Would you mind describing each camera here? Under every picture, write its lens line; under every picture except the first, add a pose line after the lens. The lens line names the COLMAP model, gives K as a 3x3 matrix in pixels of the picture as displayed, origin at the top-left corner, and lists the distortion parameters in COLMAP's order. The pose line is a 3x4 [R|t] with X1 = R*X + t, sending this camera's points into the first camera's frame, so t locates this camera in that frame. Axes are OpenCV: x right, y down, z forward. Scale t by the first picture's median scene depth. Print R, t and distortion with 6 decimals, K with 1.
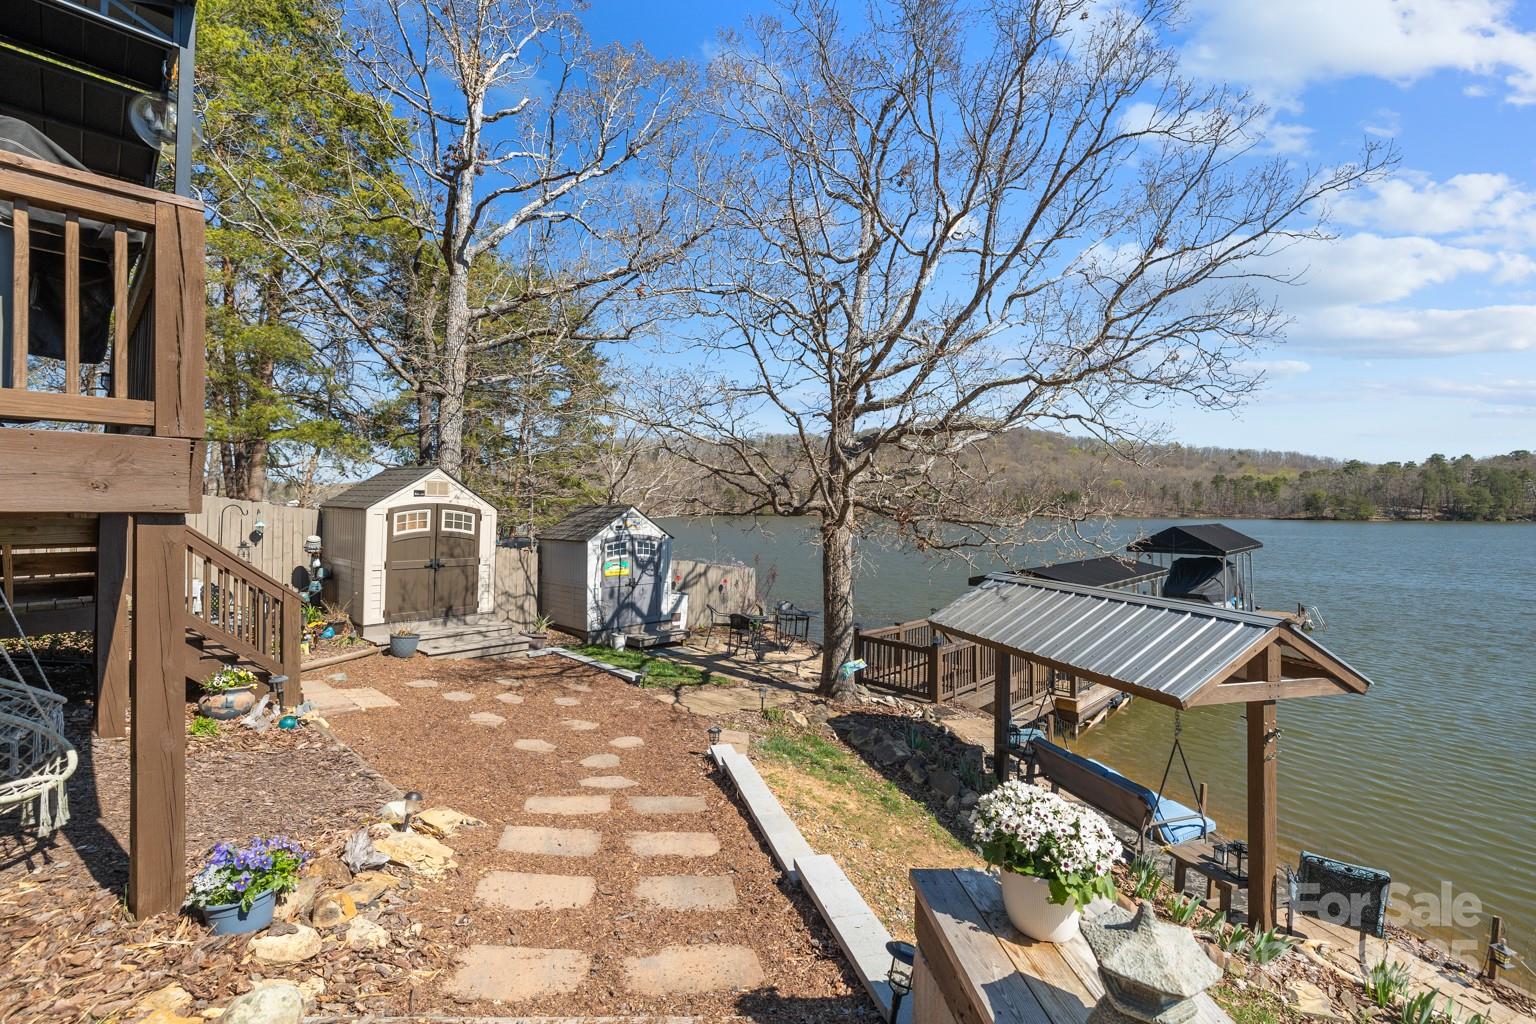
lens RADIAL K [[653.6, 0, 757.2], [0, 653.6, 499.7], [0, 0, 1]] dist [0.000935, 0.000282]
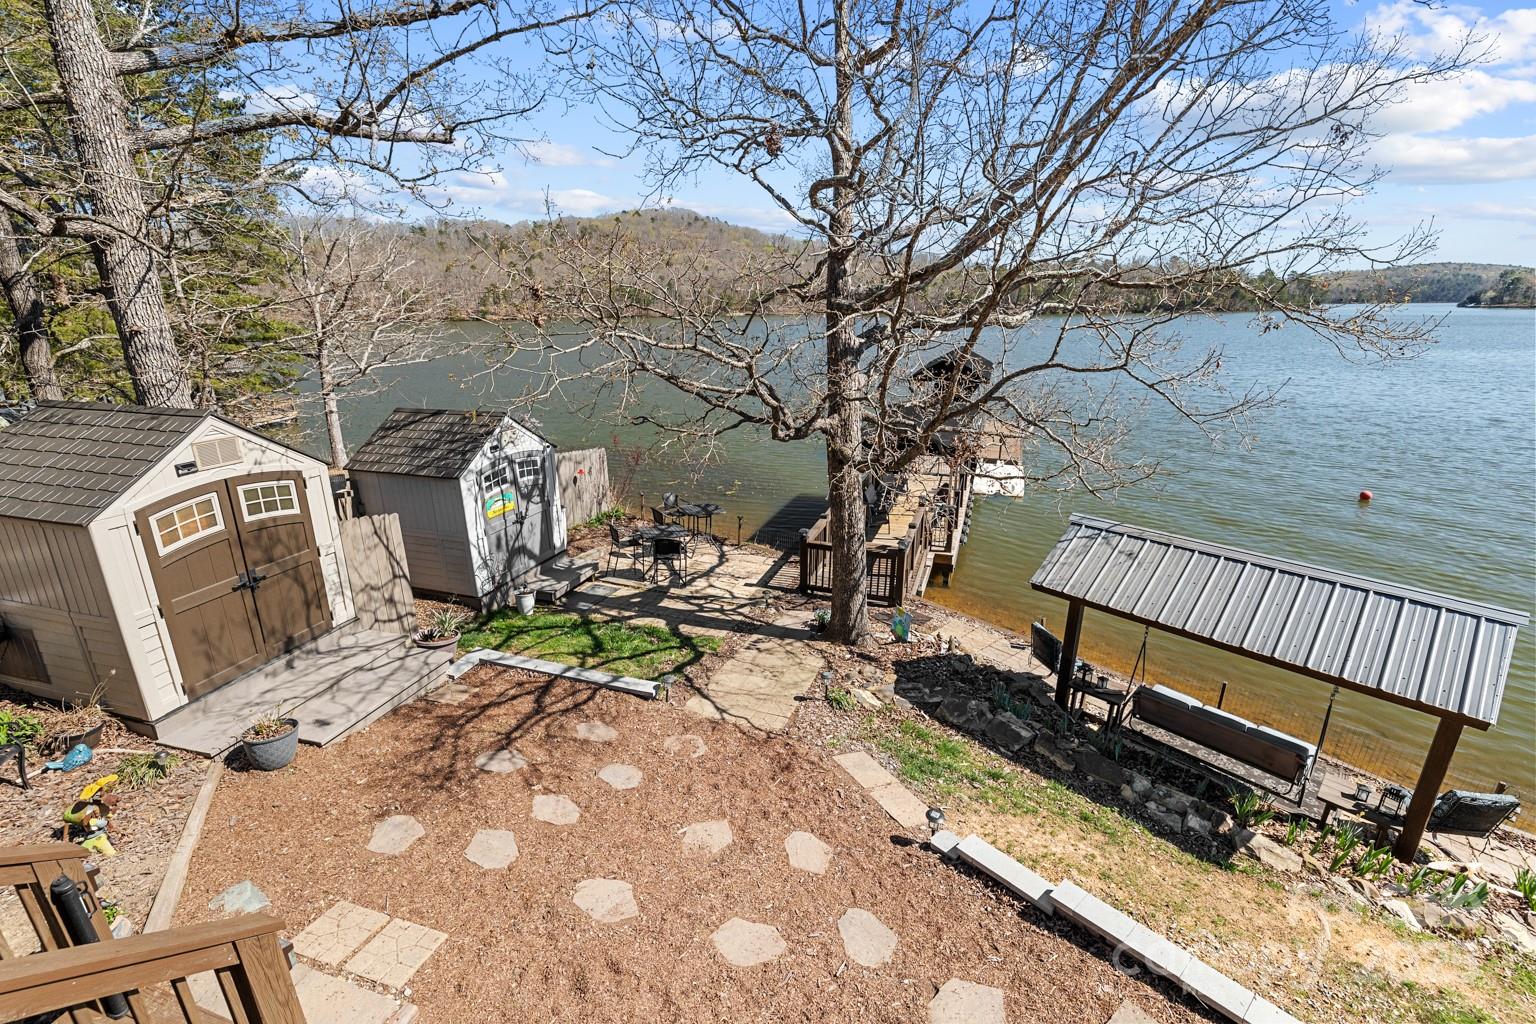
lens RADIAL K [[653.6, 0, 768.9], [0, 653.6, 510.7], [0, 0, 1]] dist [0.000935, 0.000282]
pose [[0.900297, -0.140463, 0.411989, -0.289711], [0.007478, 0.951353, 0.308011, -0.128975], [-0.435212, -0.274221, 0.857551, 0.297690]]
